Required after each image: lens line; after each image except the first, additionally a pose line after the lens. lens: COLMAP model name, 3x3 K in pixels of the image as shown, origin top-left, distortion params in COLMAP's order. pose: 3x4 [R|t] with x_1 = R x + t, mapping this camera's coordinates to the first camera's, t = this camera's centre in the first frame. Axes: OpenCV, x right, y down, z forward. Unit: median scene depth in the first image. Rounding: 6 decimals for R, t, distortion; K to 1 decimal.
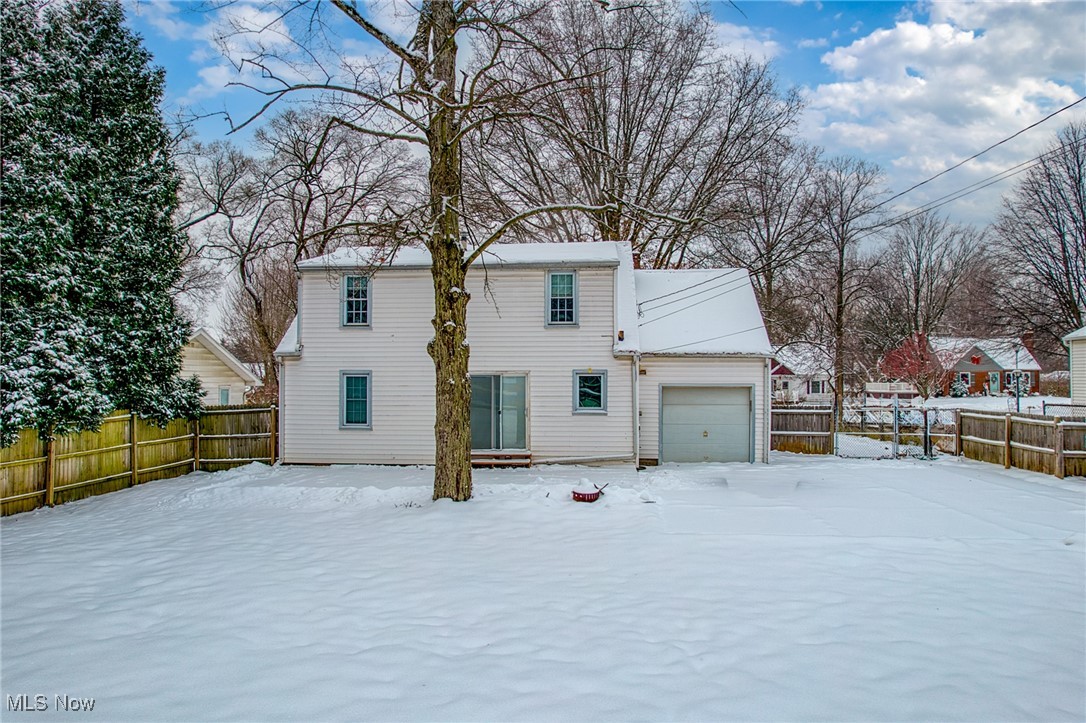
lens RADIAL K [[699.0, 0, 545.6], [0, 699.0, 362.5], [0, 0, 1]] dist [-0.057186, 0.029028]
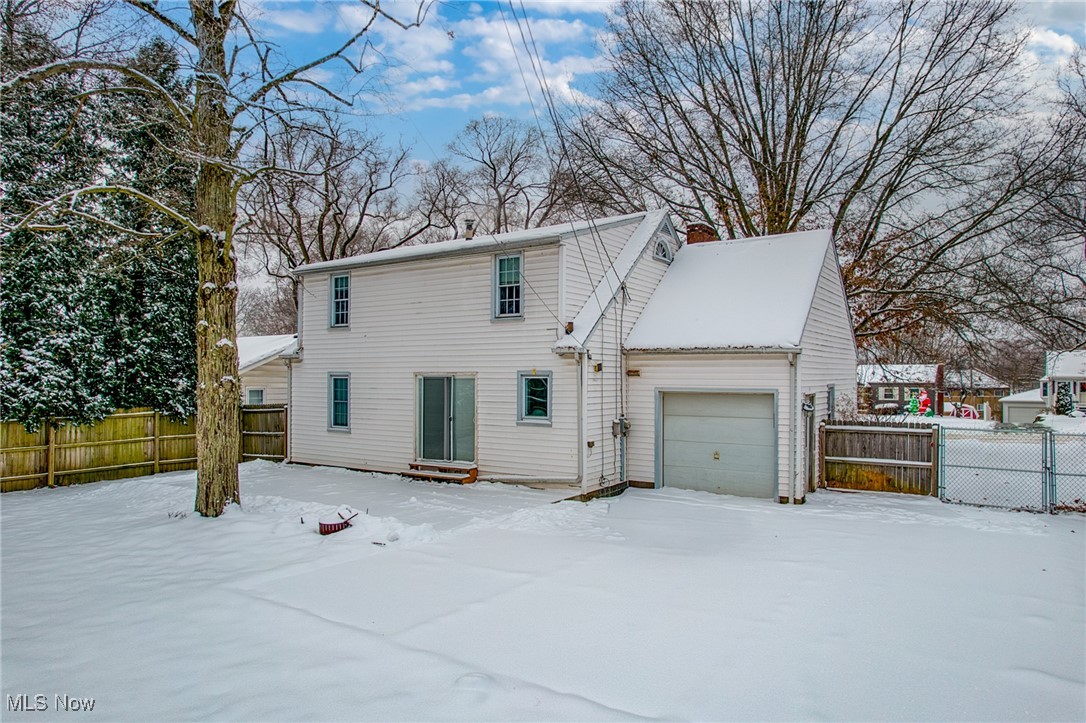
lens RADIAL K [[699.0, 0, 546.9], [0, 699.0, 365.7], [0, 0, 1]] dist [-0.057186, 0.029028]
pose [[0.877377, -0.006202, -0.479761, 0.466204], [0.009584, 0.999943, 0.004599, 0.000687], [0.479705, -0.008633, 0.877387, 0.281355]]
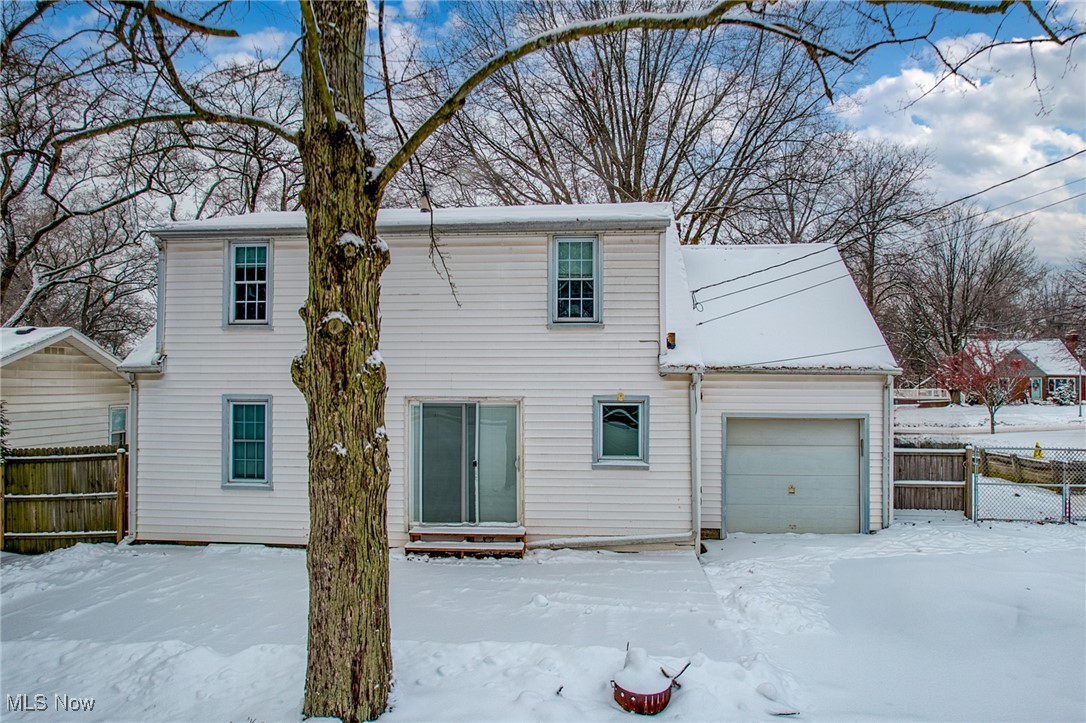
lens RADIAL K [[699.0, 0, 544.9], [0, 699.0, 363.9], [0, 0, 1]] dist [-0.057186, 0.029028]
pose [[0.999994, 0.001274, 0.003224, -0.005720], [-0.001276, 0.999999, 0.000638, -0.017794], [-0.003223, -0.000642, 0.999995, 0.378947]]
